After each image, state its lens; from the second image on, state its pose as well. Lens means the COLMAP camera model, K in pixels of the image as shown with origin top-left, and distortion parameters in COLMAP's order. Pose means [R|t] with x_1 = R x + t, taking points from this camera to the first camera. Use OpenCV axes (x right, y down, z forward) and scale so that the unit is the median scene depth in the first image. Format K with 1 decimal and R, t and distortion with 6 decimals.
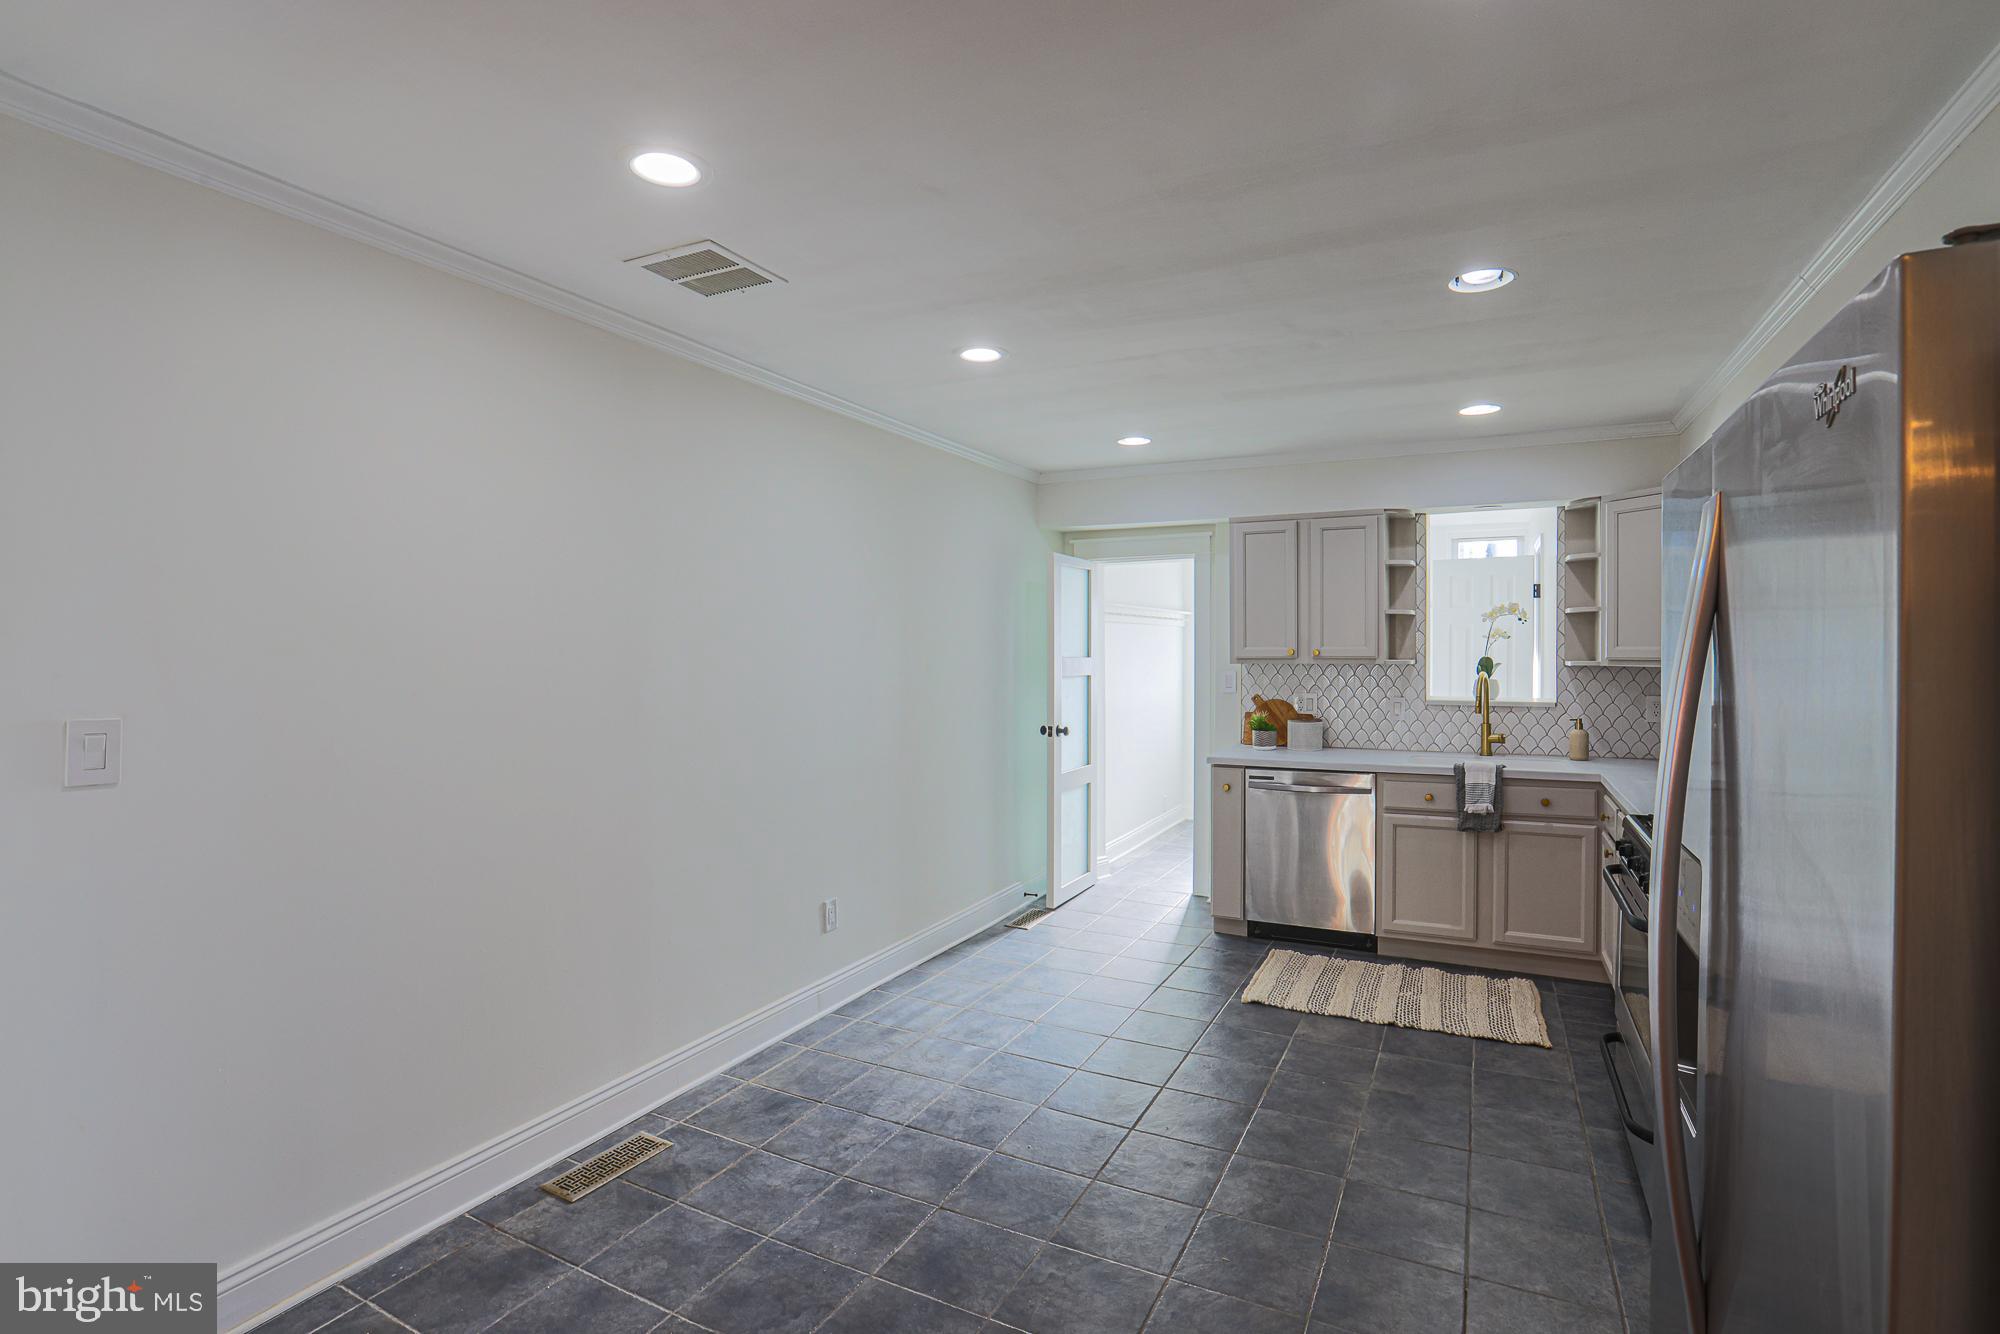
lens RADIAL K [[944.7, 0, 997.2], [0, 944.7, 666.2], [0, 0, 1]] dist [-0.067721, 0.055591]
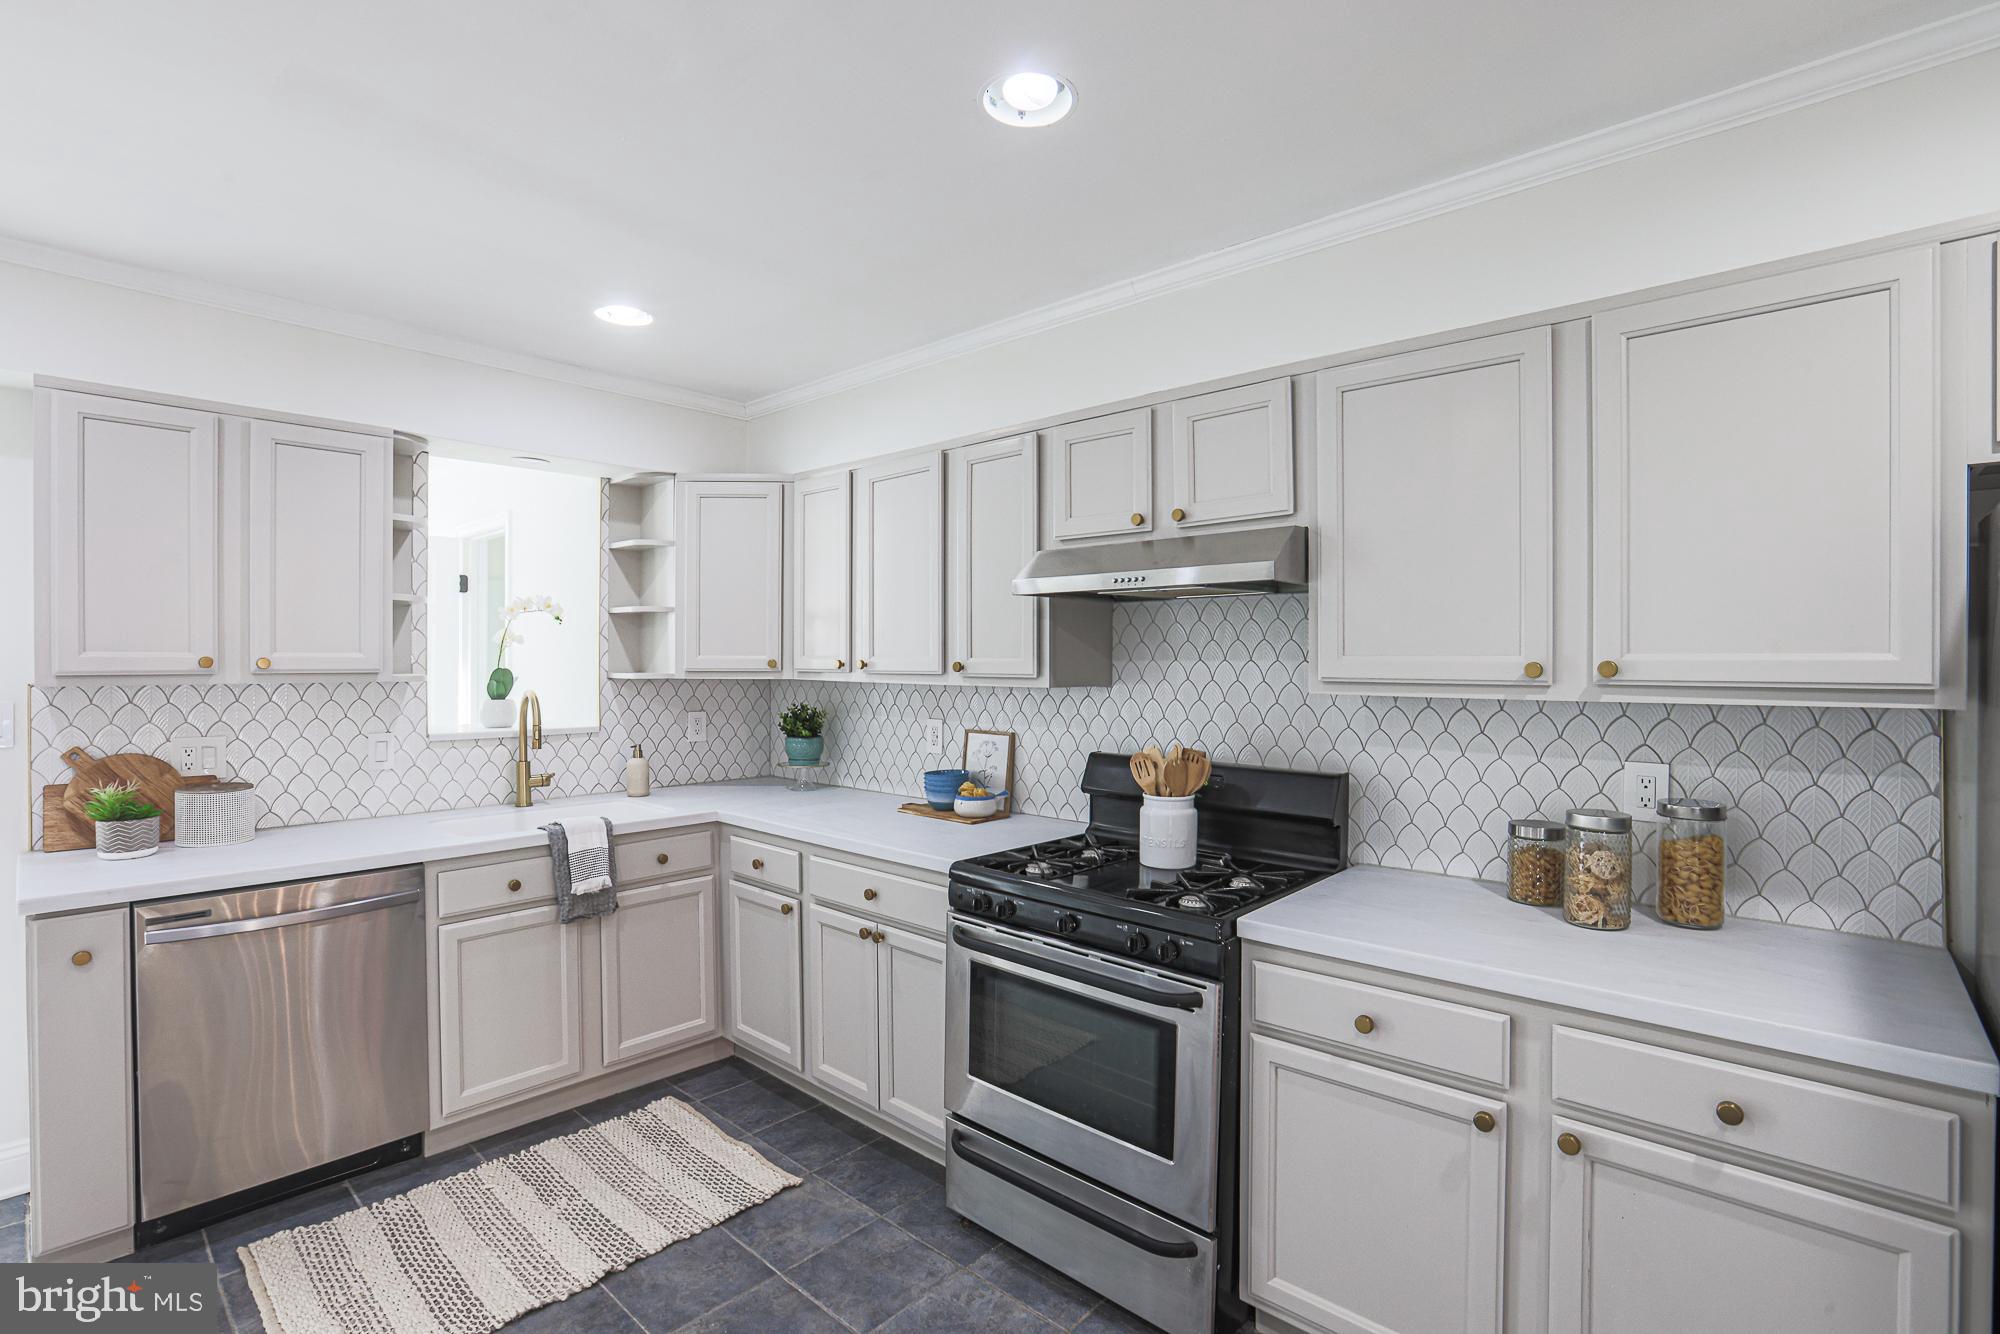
lens RADIAL K [[923.9, 0, 1010.6], [0, 923.9, 671.3], [0, 0, 1]] dist [-0.043748, 0.009432]
pose [[0.254475, -0.008583, 0.967041, -0.059866], [0.012219, 0.999909, 0.005659, -0.007665], [-0.967002, 0.010376, 0.254557, 0.482830]]
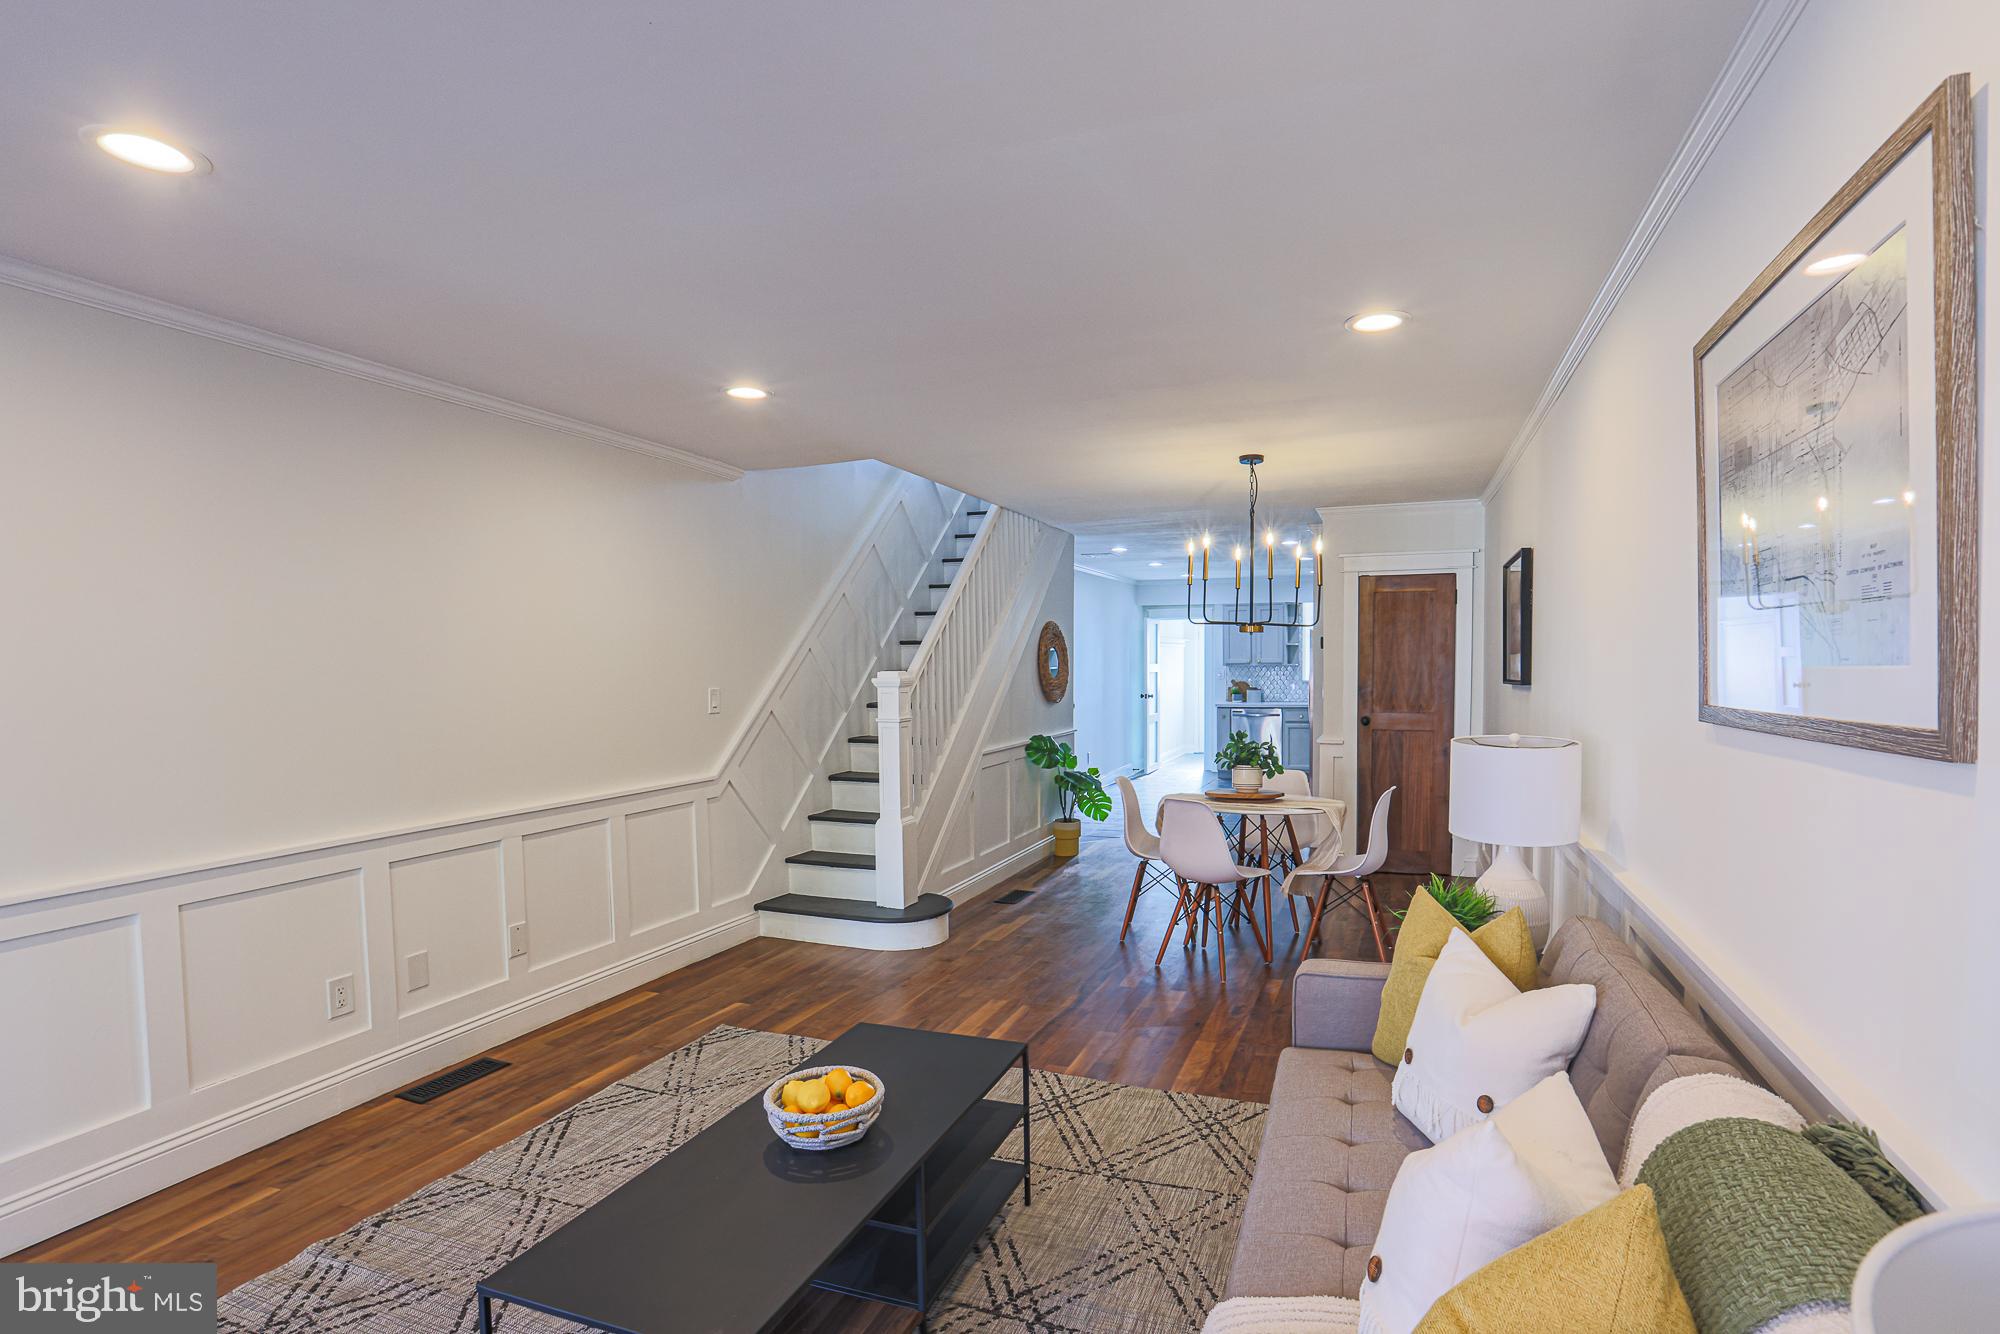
lens RADIAL K [[954.3, 0, 1066.0], [0, 954.3, 705.7], [0, 0, 1]] dist [-0.032968, 0.000364]
pose [[0.989723, -0.012862, 0.142419, -0.547216], [0.008435, 0.999464, 0.031643, 0.020101], [-0.142749, -0.030116, 0.989301, -1.485284]]
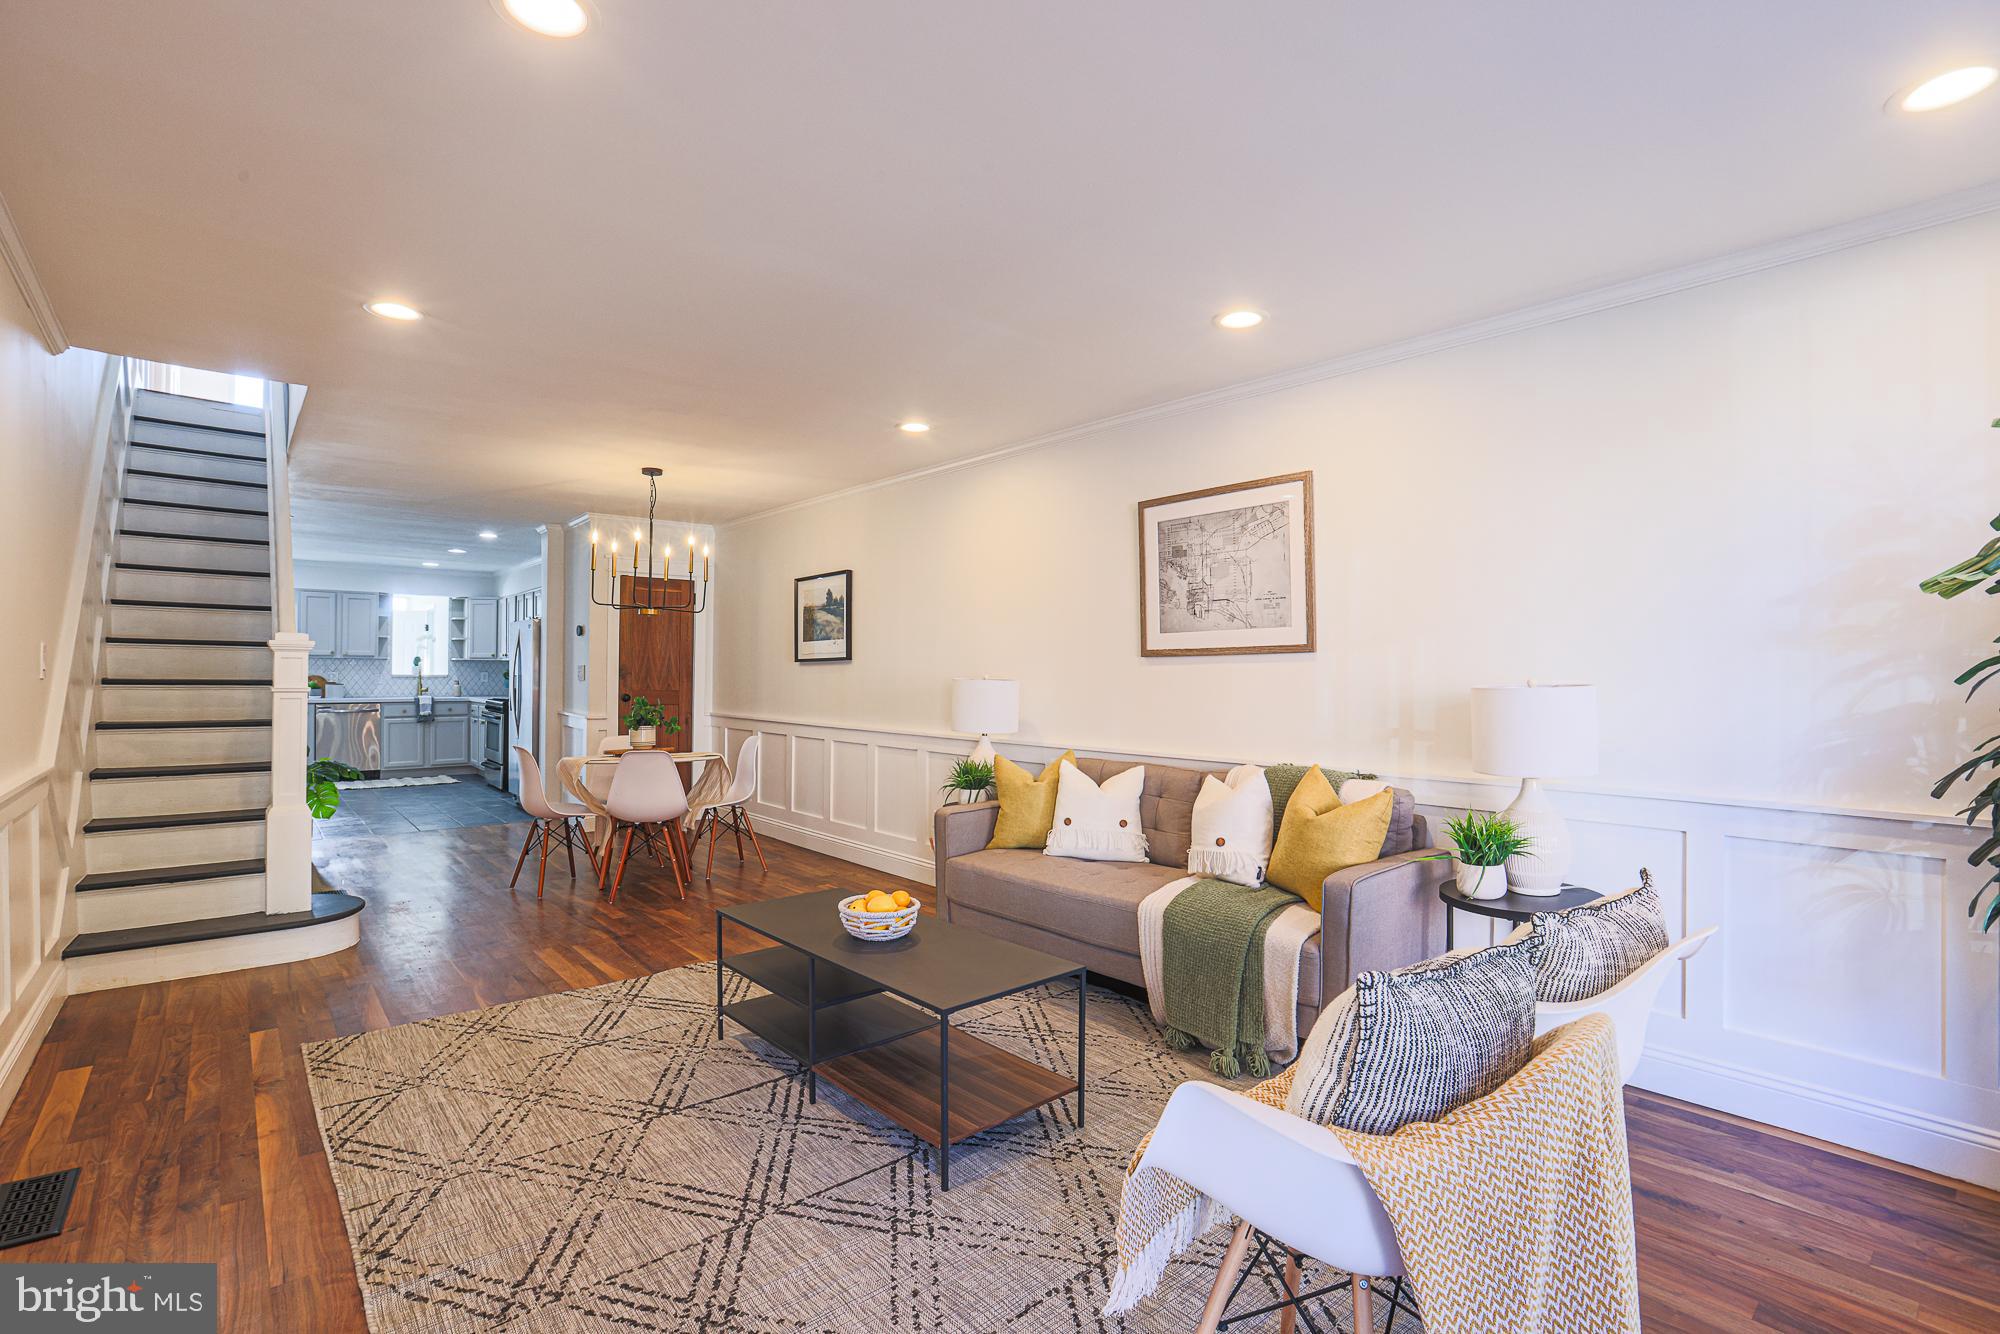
lens RADIAL K [[907.0, 0, 991.1], [0, 907.0, 652.9], [0, 0, 1]] dist [-0.040587, 0.008911]
pose [[0.373281, 0.023527, 0.927420, -1.147751], [0.008142, 0.999557, -0.028634, 0.063563], [-0.927683, 0.018240, 0.372924, -1.332134]]
